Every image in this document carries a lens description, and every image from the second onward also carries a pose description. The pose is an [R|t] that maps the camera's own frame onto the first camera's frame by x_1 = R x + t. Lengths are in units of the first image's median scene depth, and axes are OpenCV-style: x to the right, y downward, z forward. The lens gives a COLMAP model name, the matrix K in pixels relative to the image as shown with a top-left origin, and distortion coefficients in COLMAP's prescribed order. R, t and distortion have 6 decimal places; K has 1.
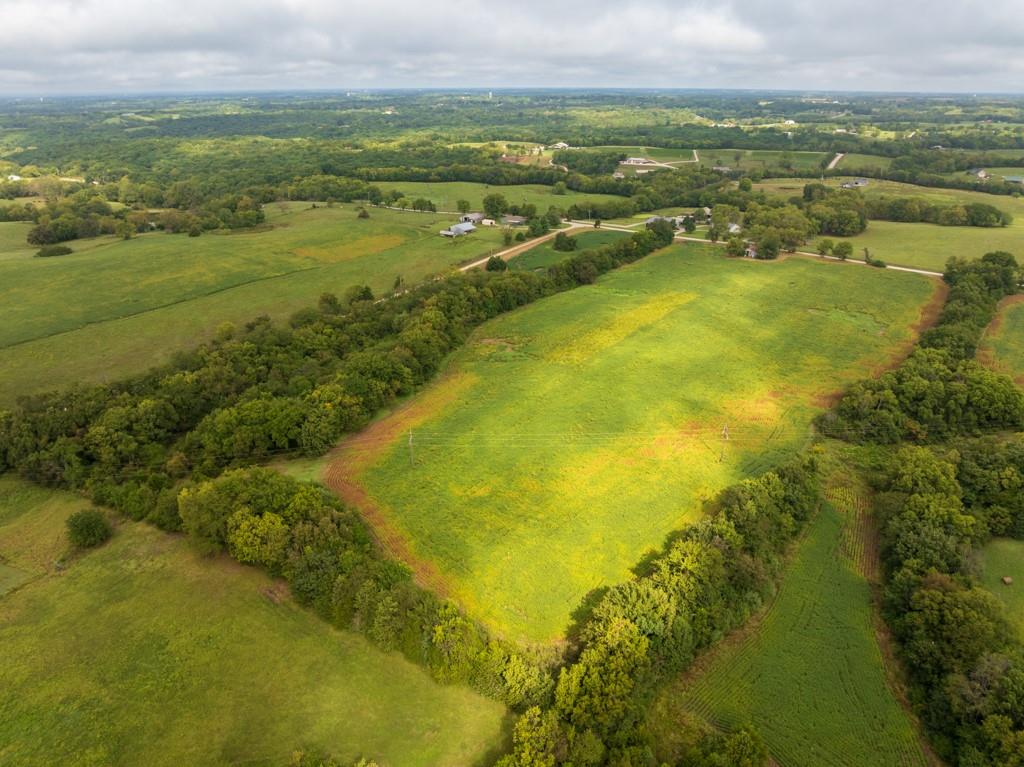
lens RADIAL K [[724.2, 0, 521.8], [0, 724.2, 388.1], [0, 0, 1]] dist [-0.030431, -0.007465]
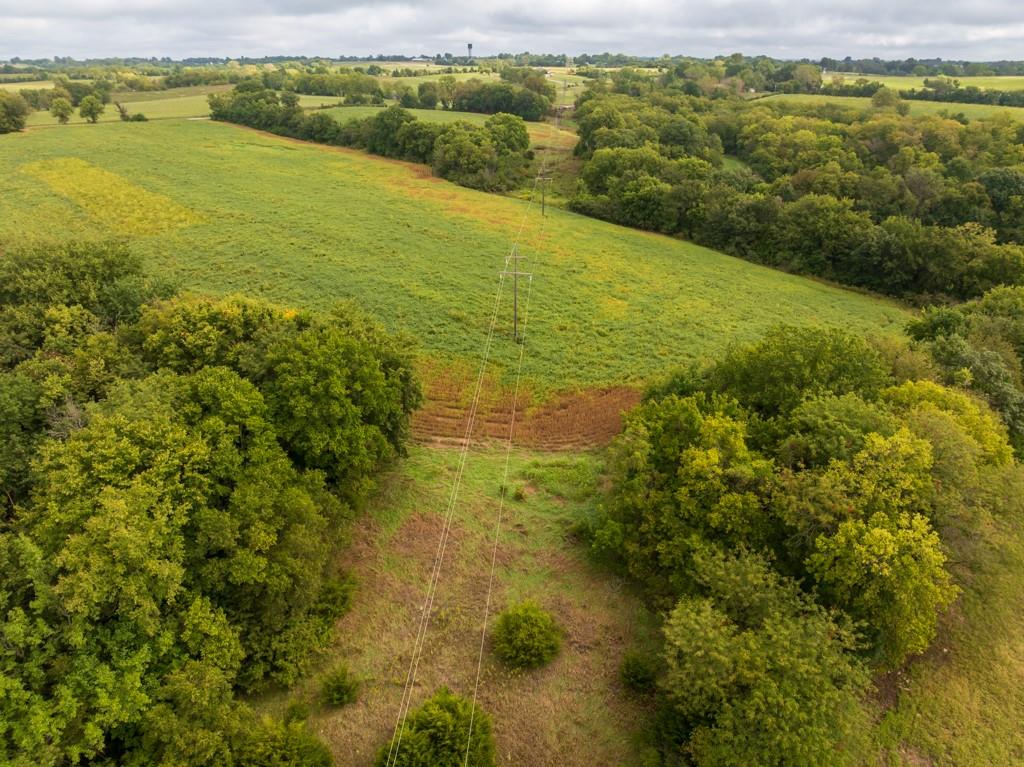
lens RADIAL K [[731.2, 0, 514.4], [0, 731.2, 382.3], [0, 0, 1]] dist [-0.059773, 0.031469]
pose [[0.167428, -0.407071, 0.897921, -0.244258], [0.384938, 0.865476, 0.320585, -0.006703], [-0.907629, 0.291969, 0.301602, 0.368634]]
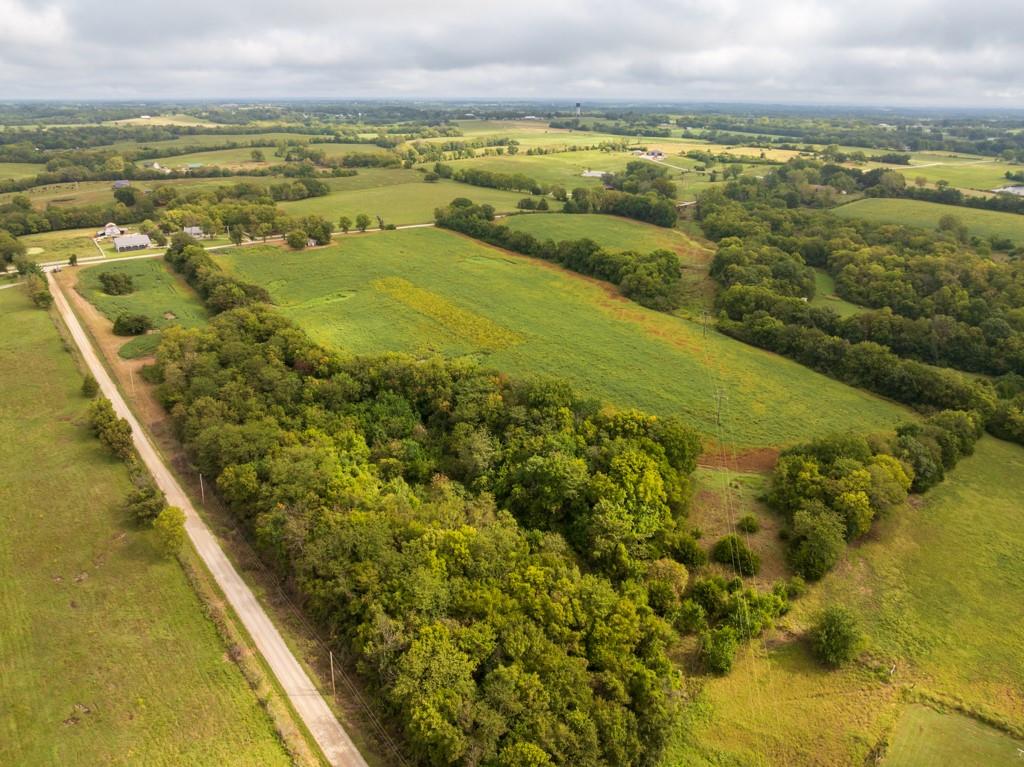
lens RADIAL K [[728.4, 0, 515.4], [0, 728.4, 383.8], [0, 0, 1]] dist [-0.042406, 0.008948]
pose [[0.282388, -0.356177, 0.890727, -0.484185], [0.368003, 0.897700, 0.242297, -0.128437], [-0.885907, 0.259369, 0.384574, 0.356750]]
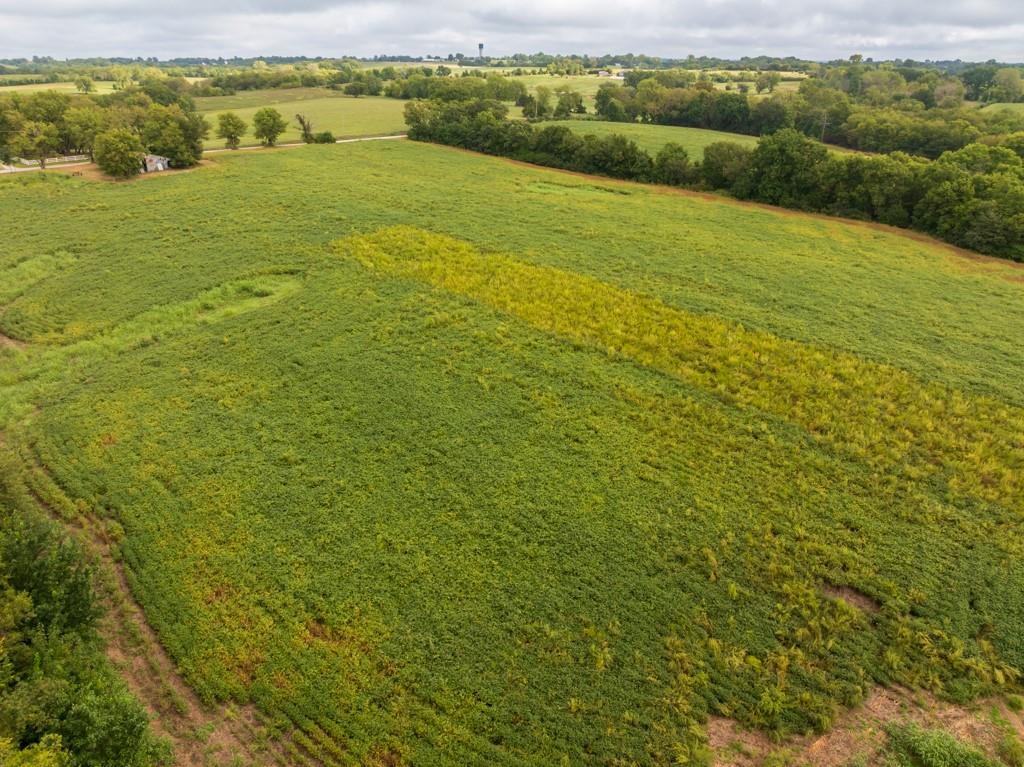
lens RADIAL K [[734.8, 0, 515.3], [0, 734.8, 378.9], [0, 0, 1]] dist [-0.076116, 0.050384]
pose [[0.126199, -0.404361, 0.905851, -0.076821], [0.386010, 0.861200, 0.330652, -0.115727], [-0.913822, 0.307939, 0.264770, 0.630281]]
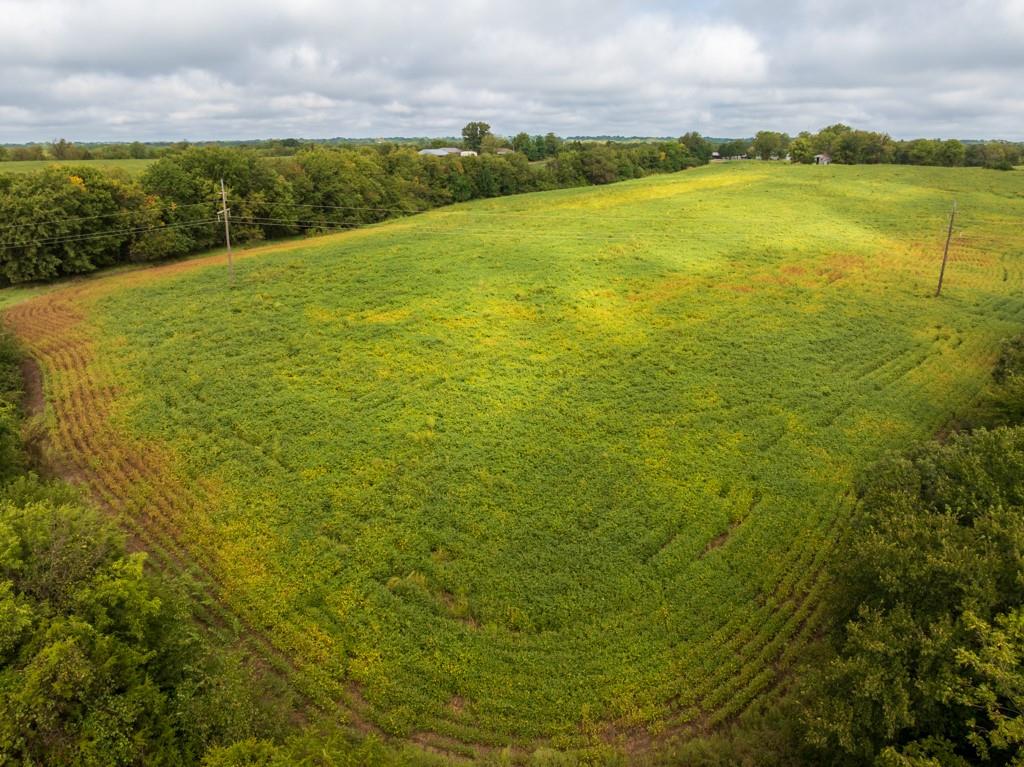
lens RADIAL K [[728.4, 0, 515.4], [0, 728.4, 383.8], [0, 0, 1]] dist [-0.042406, 0.008948]
pose [[0.999994, 0.002322, -0.002421, 0.006384], [-0.002501, 0.997056, -0.076641, 0.083571], [0.002236, 0.076646, 0.997056, 0.246098]]
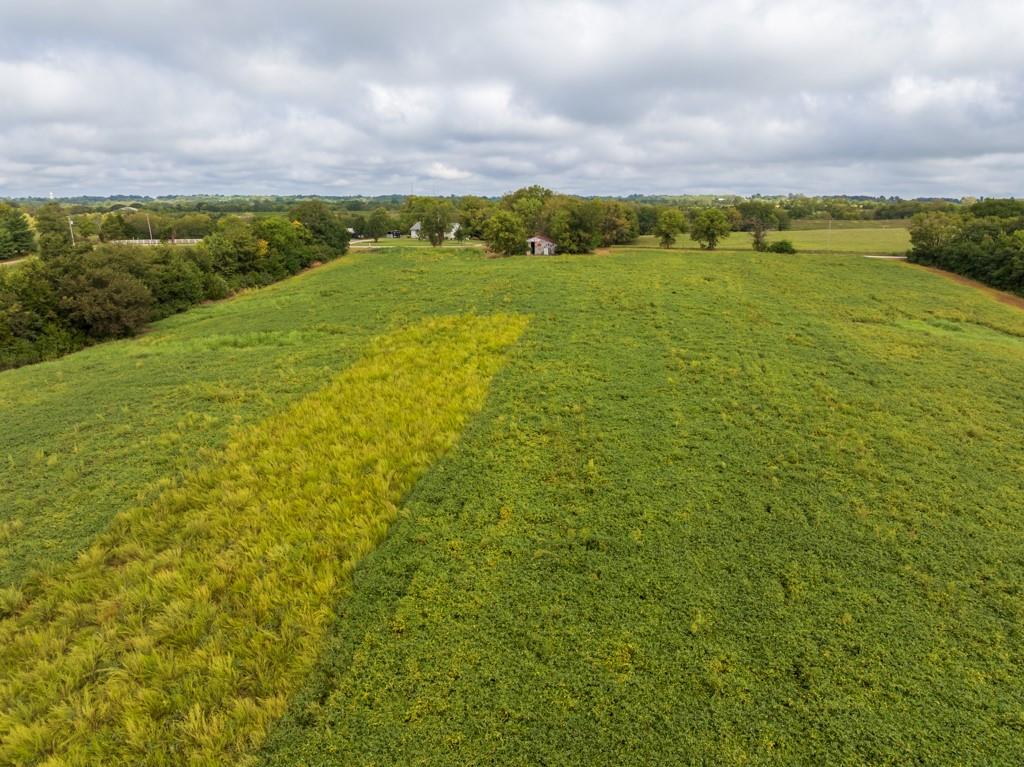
lens RADIAL K [[728.4, 0, 515.4], [0, 728.4, 383.8], [0, 0, 1]] dist [-0.042406, 0.008948]
pose [[0.873706, -0.119289, 0.471602, 0.073419], [0.188939, 0.976570, -0.103017, -0.053358], [-0.448264, 0.179111, 0.875773, 0.545100]]
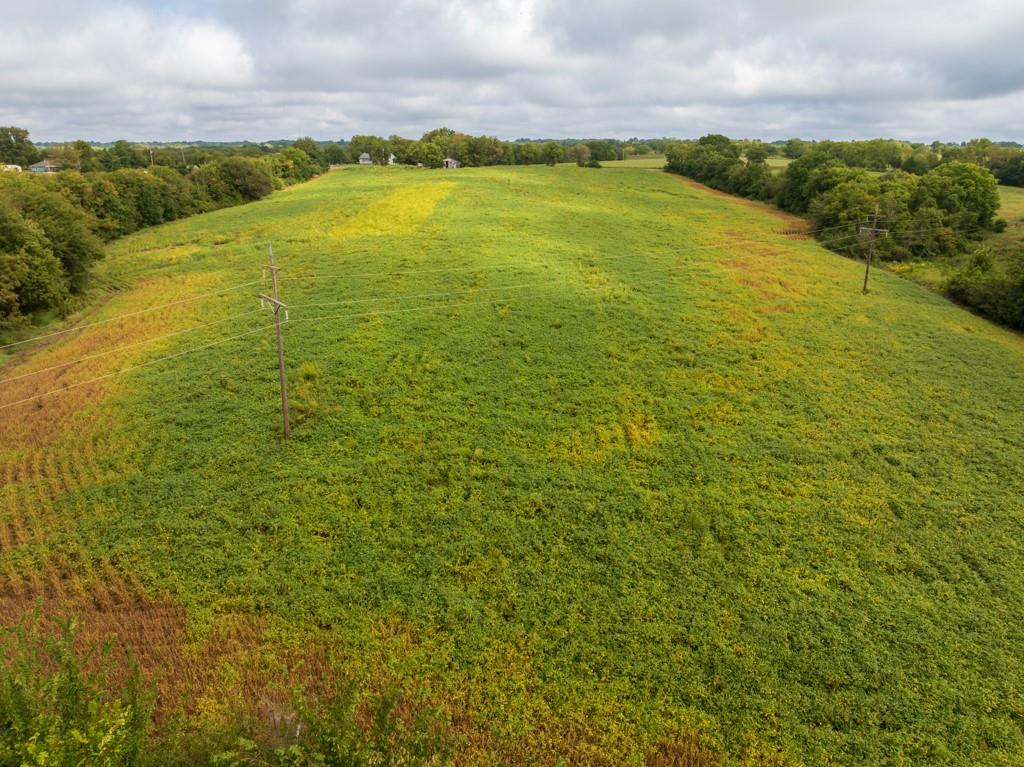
lens RADIAL K [[728.4, 0, 515.4], [0, 728.4, 383.8], [0, 0, 1]] dist [-0.042406, 0.008948]
pose [[0.792769, -0.192127, 0.578450, -0.094780], [0.238197, 0.971209, -0.003871, 0.047078], [-0.561052, 0.140854, 0.815709, 0.326171]]
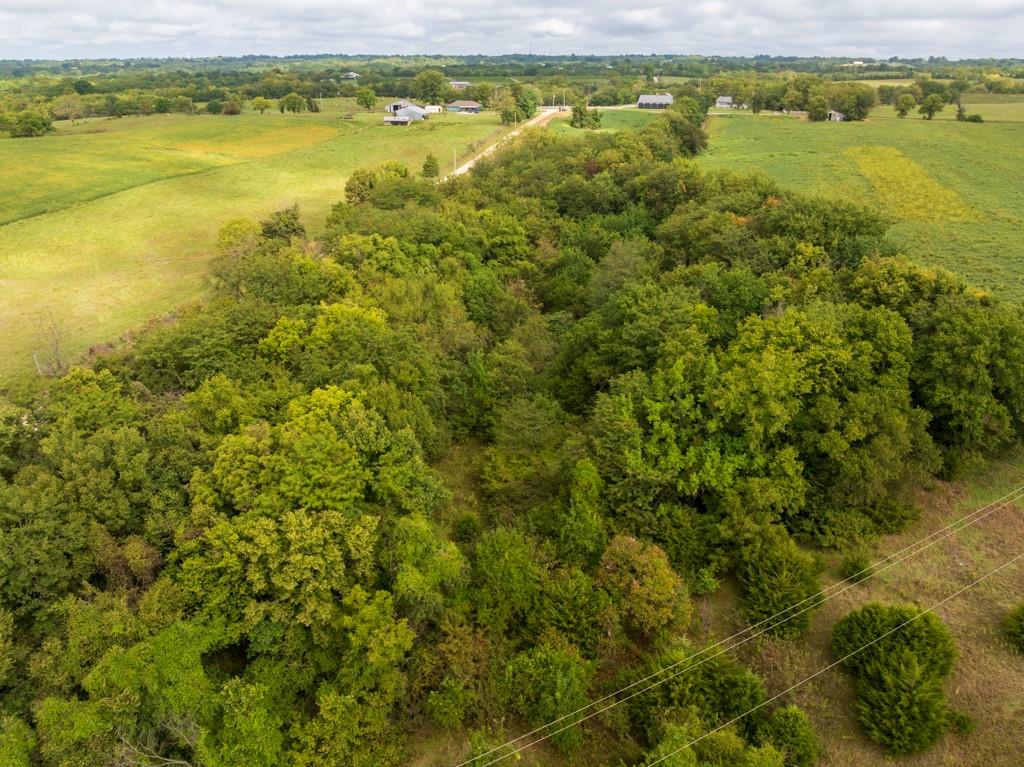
lens RADIAL K [[734.8, 0, 515.3], [0, 734.8, 378.9], [0, 0, 1]] dist [-0.076116, 0.050384]
pose [[0.927233, -0.153176, 0.341725, -0.266014], [0.146562, 0.988166, 0.045260, 0.006500], [-0.344614, 0.008117, 0.938710, 0.338269]]
